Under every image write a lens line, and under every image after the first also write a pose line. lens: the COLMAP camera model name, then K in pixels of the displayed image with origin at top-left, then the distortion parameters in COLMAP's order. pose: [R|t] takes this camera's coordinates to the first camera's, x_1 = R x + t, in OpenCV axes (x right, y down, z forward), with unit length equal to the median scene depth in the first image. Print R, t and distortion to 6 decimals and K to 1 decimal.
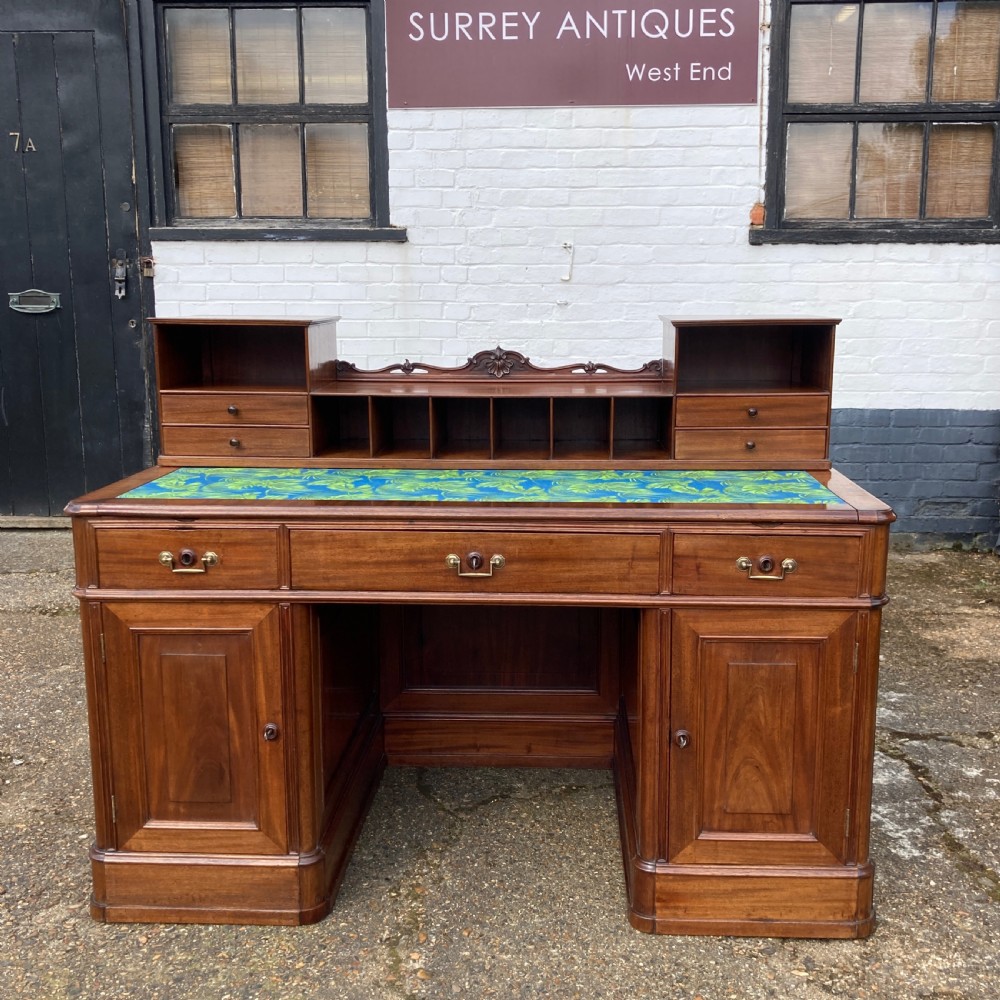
lens RADIAL K [[1191.2, 0, 524.7], [0, 1191.2, 522.4], [0, 0, 1]] dist [0.198512, -0.681056]
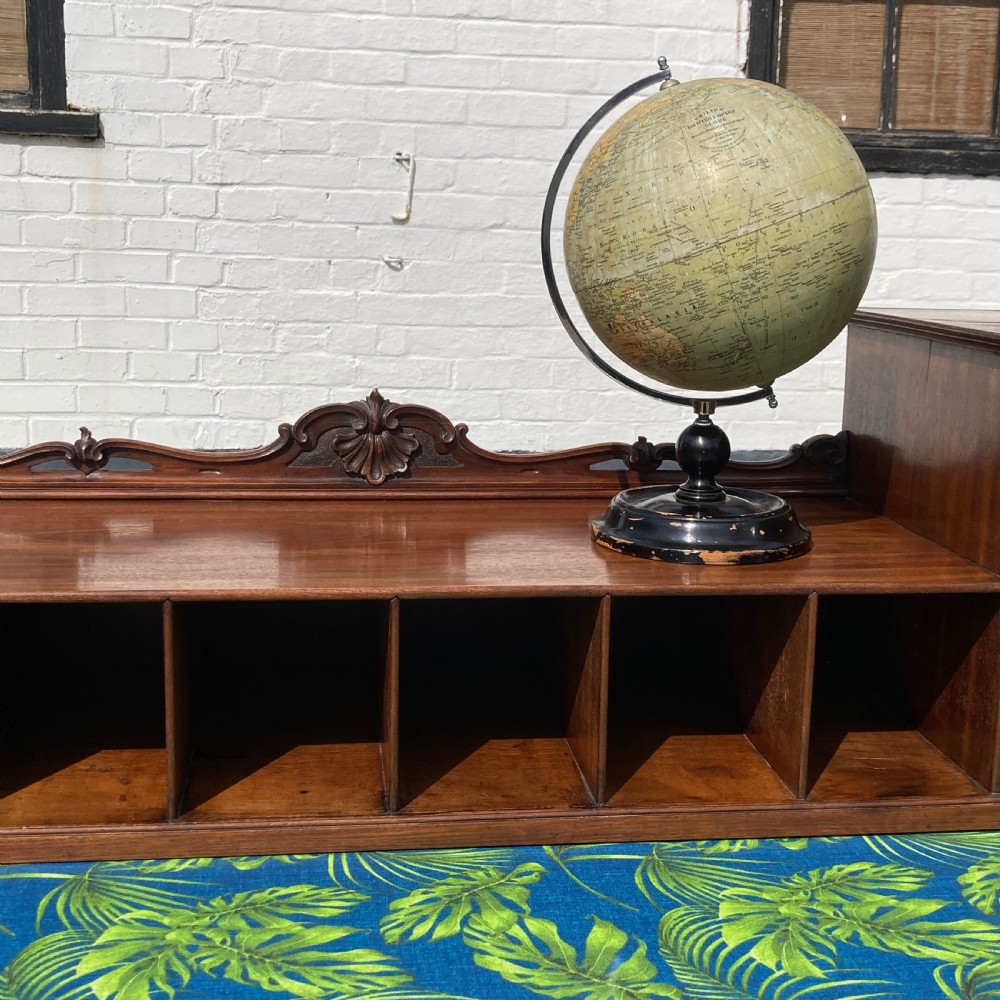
lens RADIAL K [[1410.2, 0, 513.8], [0, 1410.2, 498.8], [0, 0, 1]] dist [0.204999, -0.722560]
pose [[0.984306, -0.006517, 0.176349, -0.030678], [0.008924, 0.999877, -0.012864, -0.064661], [-0.176244, 0.014236, 0.984244, 0.349968]]
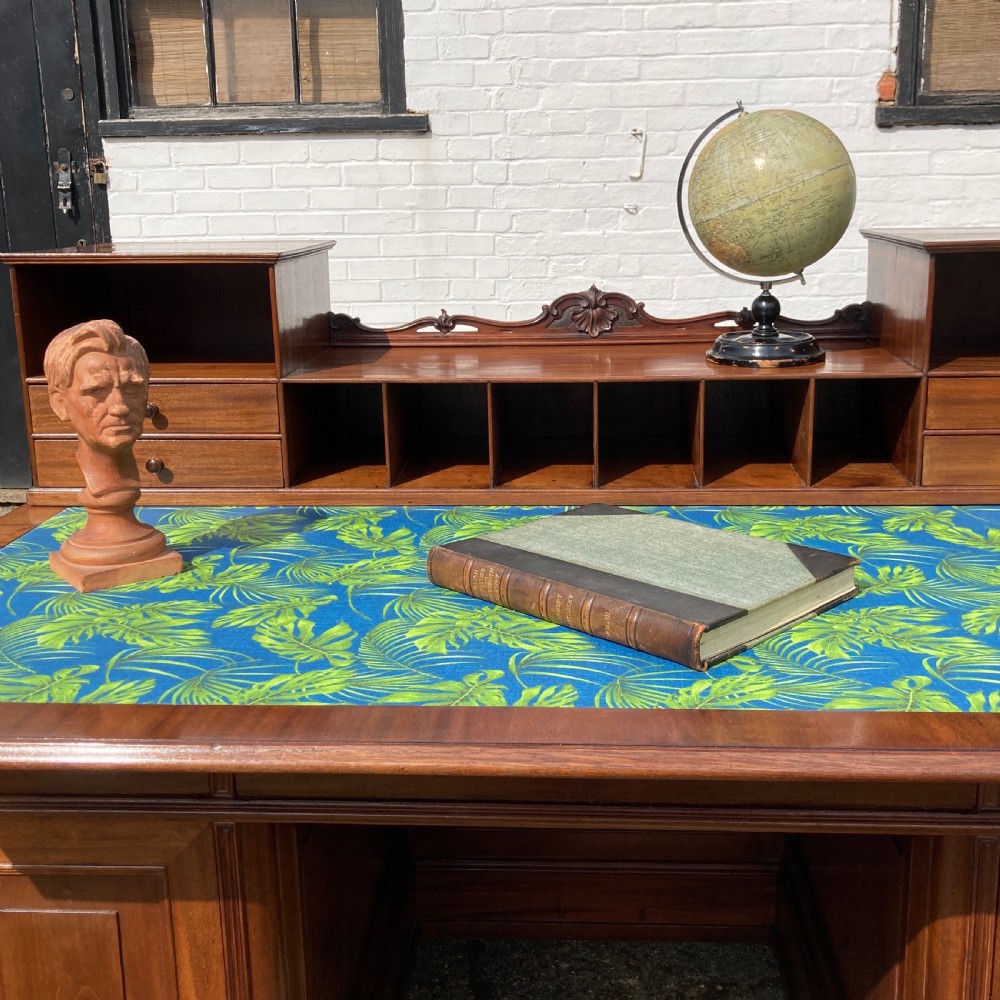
lens RADIAL K [[1193.7, 0, 519.7], [0, 1193.7, 467.8], [0, 0, 1]] dist [0.125388, -0.347956]
pose [[0.999729, -0.013838, -0.018724, -0.028323], [0.014483, 0.999290, 0.034777, -0.043963], [0.018229, -0.035039, 0.999220, 0.222694]]
